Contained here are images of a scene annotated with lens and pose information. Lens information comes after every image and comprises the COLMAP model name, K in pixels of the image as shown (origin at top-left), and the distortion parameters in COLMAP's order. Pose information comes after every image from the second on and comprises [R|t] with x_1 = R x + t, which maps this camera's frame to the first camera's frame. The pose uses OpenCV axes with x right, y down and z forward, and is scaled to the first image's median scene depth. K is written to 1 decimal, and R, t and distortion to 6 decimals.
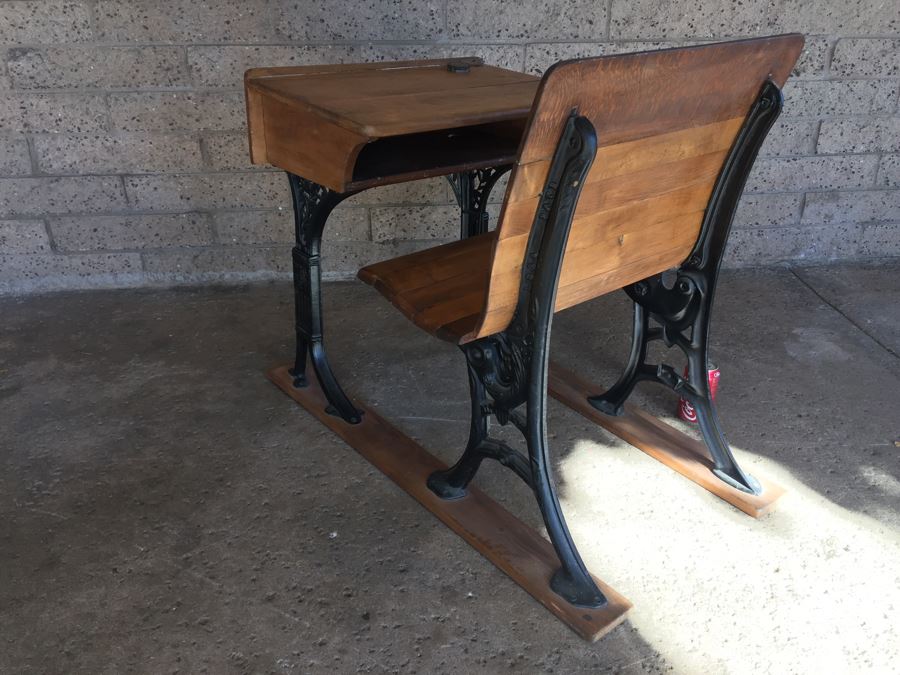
lens RADIAL K [[769.4, 0, 449.1], [0, 769.4, 334.1], [0, 0, 1]] dist [0.094607, -0.136594]
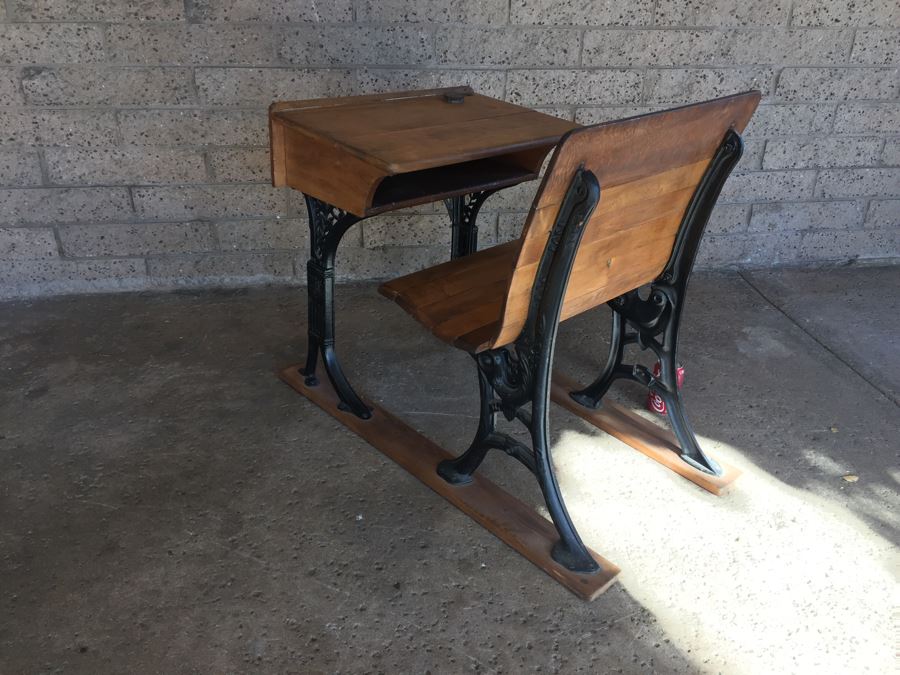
lens RADIAL K [[770.5, 0, 447.7], [0, 770.5, 331.2], [0, 0, 1]] dist [0.105203, -0.157134]
pose [[0.997604, -0.005421, 0.068972, -0.063136], [0.004304, 0.999857, 0.016326, -0.022663], [-0.069051, -0.015990, 0.997485, -0.096860]]
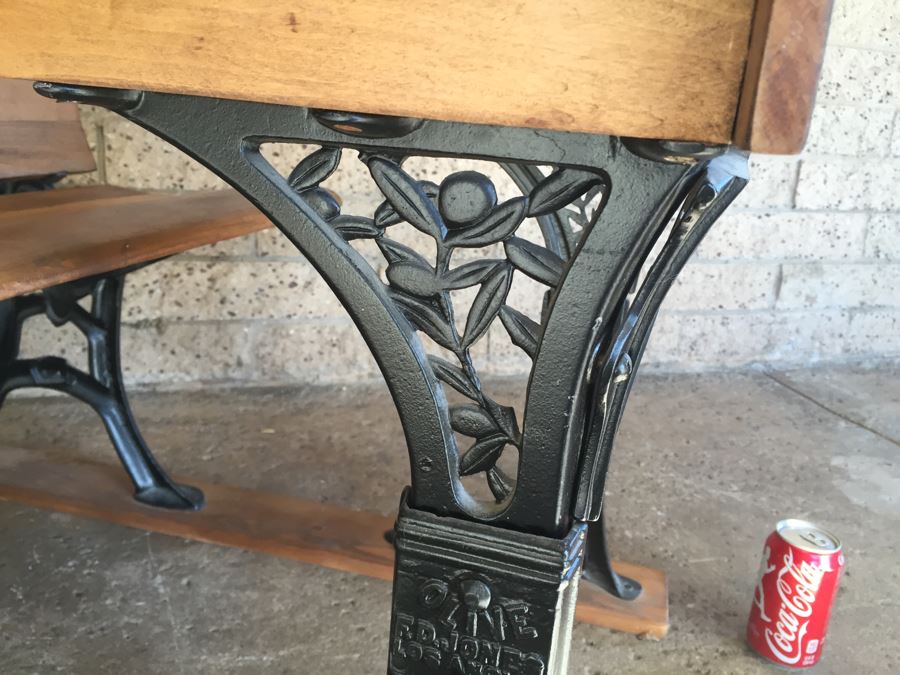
lens RADIAL K [[773.7, 0, 443.9], [0, 773.7, 341.1], [0, 0, 1]] dist [0.075357, -0.128448]
pose [[0.978554, 0.000644, 0.205990, 0.016103], [0.035716, 0.984319, -0.172747, -0.002172], [-0.202871, 0.176399, 0.963186, 0.457039]]
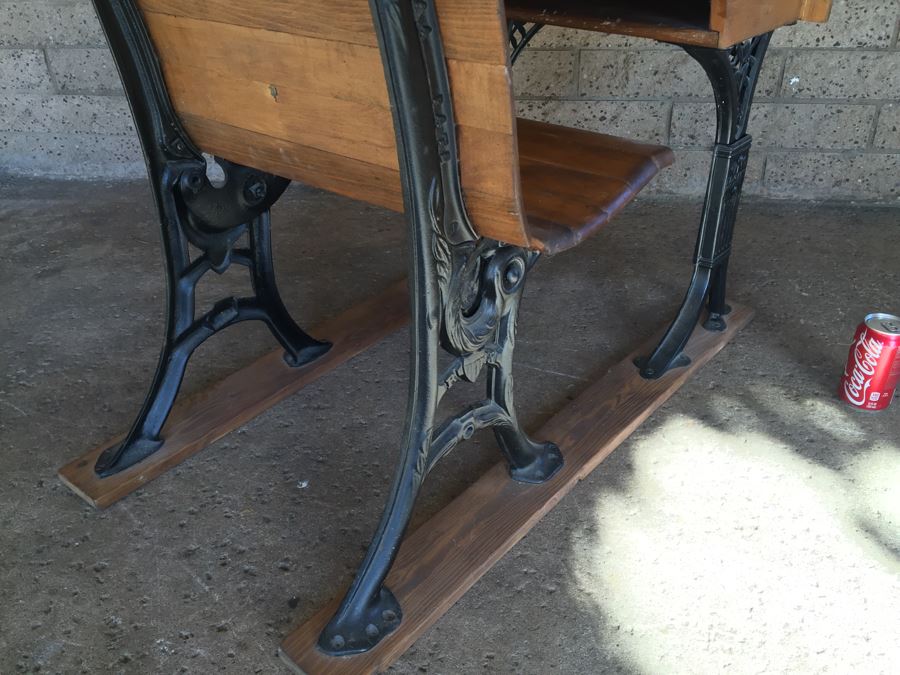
lens RADIAL K [[769.4, 0, 449.1], [0, 769.4, 334.1], [0, 0, 1]] dist [0.094607, -0.136594]
pose [[0.961219, 0.113036, -0.251559, 0.108040], [-0.096978, 0.992428, 0.075380, 0.026175], [0.258175, -0.048061, 0.964902, 0.201068]]
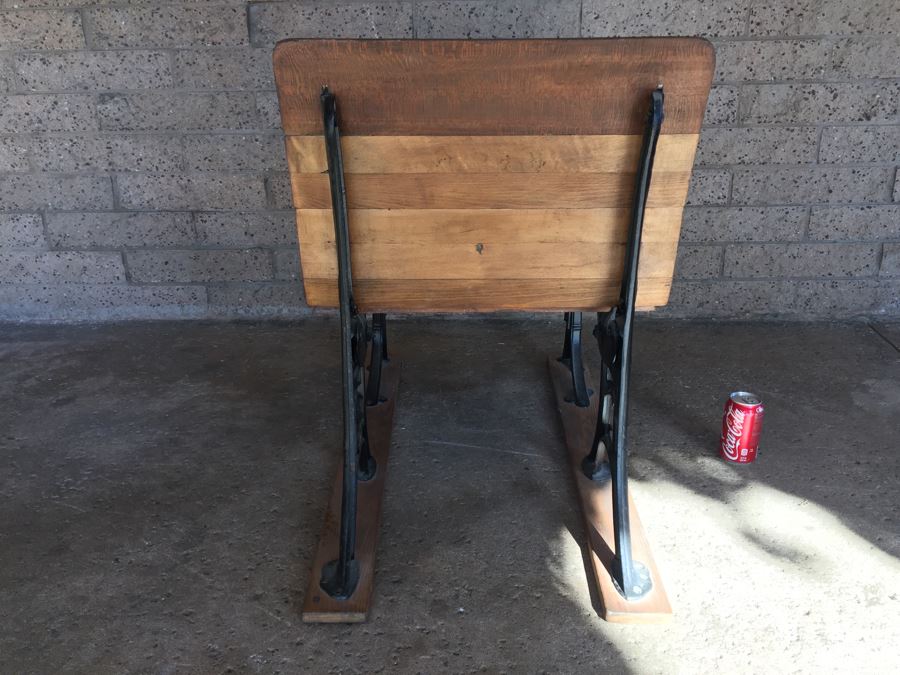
lens RADIAL K [[766.0, 0, 450.0], [0, 766.0, 337.5], [0, 0, 1]] dist [0.098401, -0.144517]
pose [[0.990763, 0.031955, -0.131786, 0.075781], [-0.045759, 0.993619, -0.103088, 0.061902], [0.127651, 0.108166, 0.985903, 0.019847]]
